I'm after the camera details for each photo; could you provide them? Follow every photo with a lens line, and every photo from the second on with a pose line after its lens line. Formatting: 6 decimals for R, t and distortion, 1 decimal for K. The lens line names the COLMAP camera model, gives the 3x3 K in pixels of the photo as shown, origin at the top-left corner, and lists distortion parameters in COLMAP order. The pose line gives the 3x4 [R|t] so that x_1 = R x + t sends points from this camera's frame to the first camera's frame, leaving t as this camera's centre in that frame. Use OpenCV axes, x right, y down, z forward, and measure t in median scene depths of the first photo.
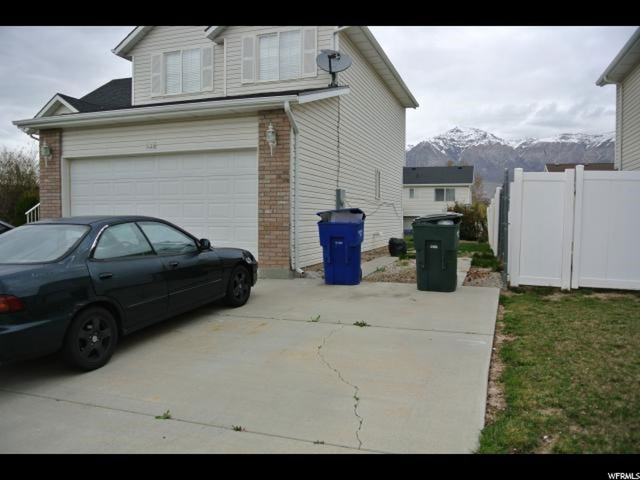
lens RADIAL K [[501.0, 0, 319.6], [0, 501.0, 242.6], [0, 0, 1]] dist [-0.077797, 0.008330]
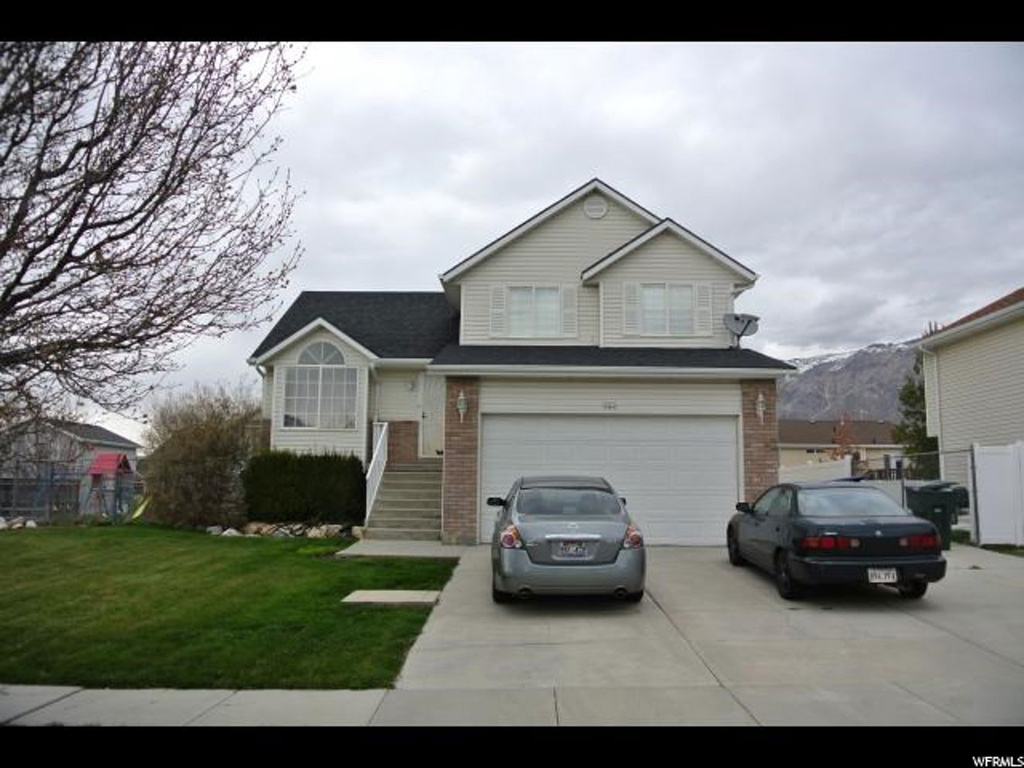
lens RADIAL K [[801.6, 0, 514.7], [0, 801.6, 386.1], [0, 0, 1]] dist [-0.077797, 0.008330]
pose [[0.948310, 0.045519, 0.314065, -0.902077], [0.010118, 0.984820, -0.173285, 0.020136], [-0.317185, 0.167505, 0.933454, -0.301190]]
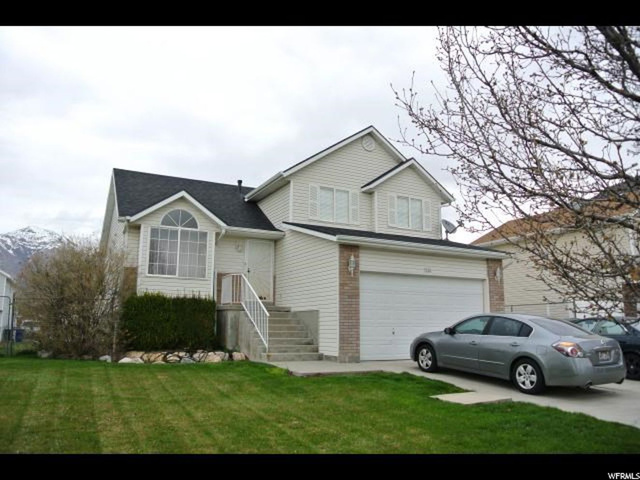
lens RADIAL K [[501.0, 0, 322.1], [0, 501.0, 237.6], [0, 0, 1]] dist [-0.077797, 0.008330]
pose [[0.663262, 0.132596, 0.736547, -1.517058], [0.038158, 0.976907, -0.210228, 0.005705], [-0.747414, 0.167541, 0.642886, 0.258917]]
